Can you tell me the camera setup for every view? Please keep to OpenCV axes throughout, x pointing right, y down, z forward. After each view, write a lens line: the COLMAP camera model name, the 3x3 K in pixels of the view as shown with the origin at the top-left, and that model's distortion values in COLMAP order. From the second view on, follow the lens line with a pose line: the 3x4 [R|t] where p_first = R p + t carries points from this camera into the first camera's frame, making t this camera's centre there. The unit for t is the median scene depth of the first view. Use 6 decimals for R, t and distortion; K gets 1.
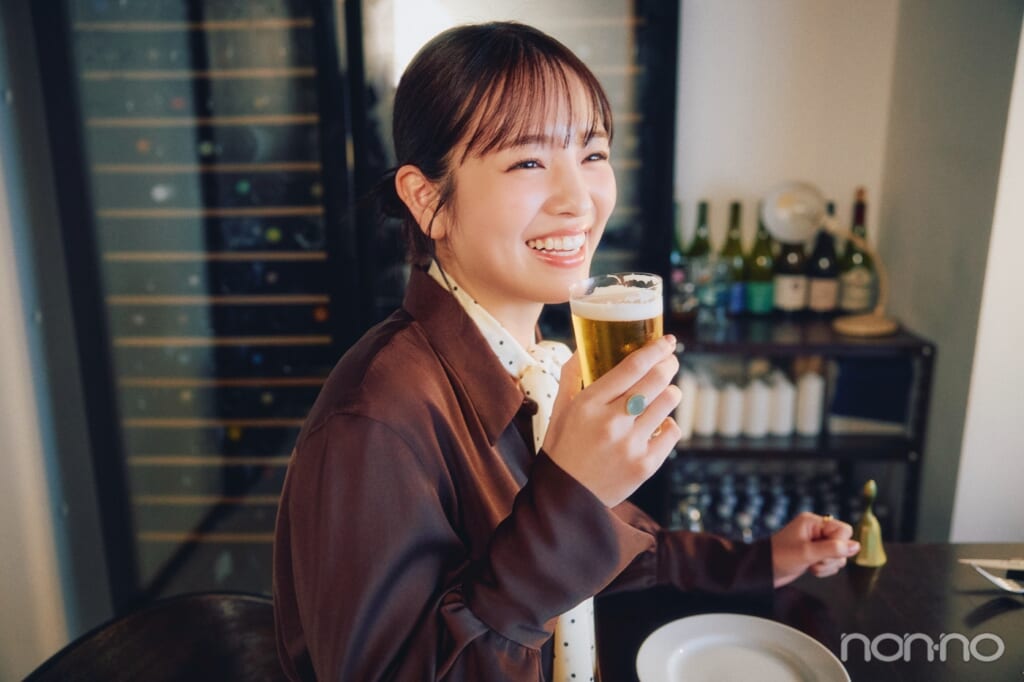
lens RADIAL K [[794.7, 0, 511.0], [0, 794.7, 334.0], [0, 0, 1]] dist [0.002778, 0.000667]
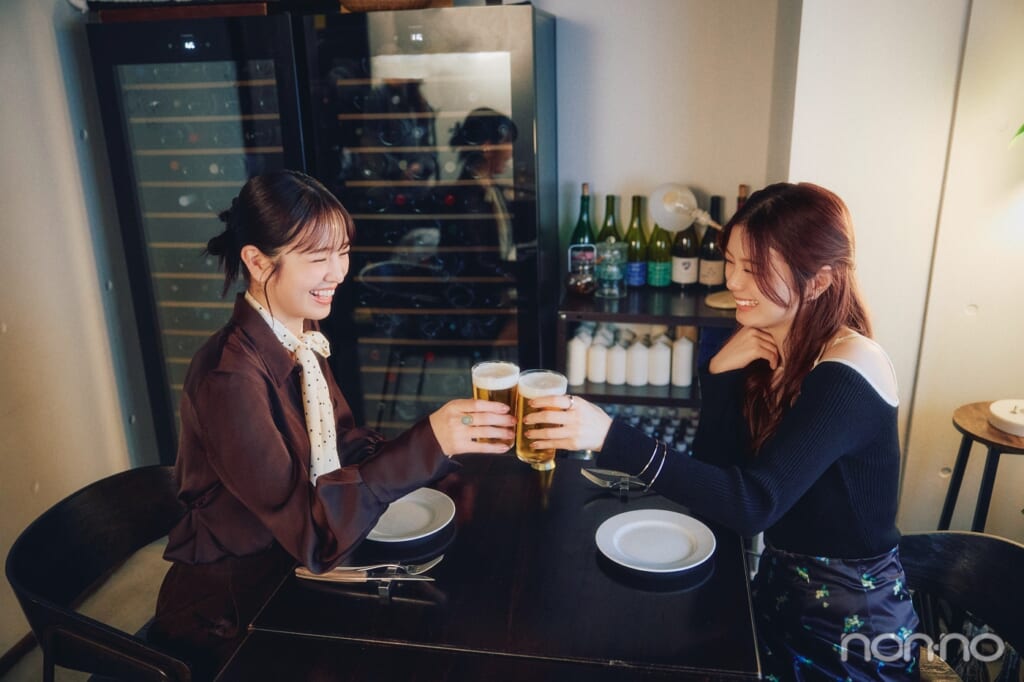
lens RADIAL K [[830.7, 0, 513.0], [0, 830.7, 338.7], [0, 0, 1]] dist [-0.001547, -0.007234]
pose [[0.987856, 0.029668, -0.152515, 0.312203], [-0.016056, 0.995838, 0.089716, -0.062229], [0.154542, -0.086178, 0.984221, -0.327582]]
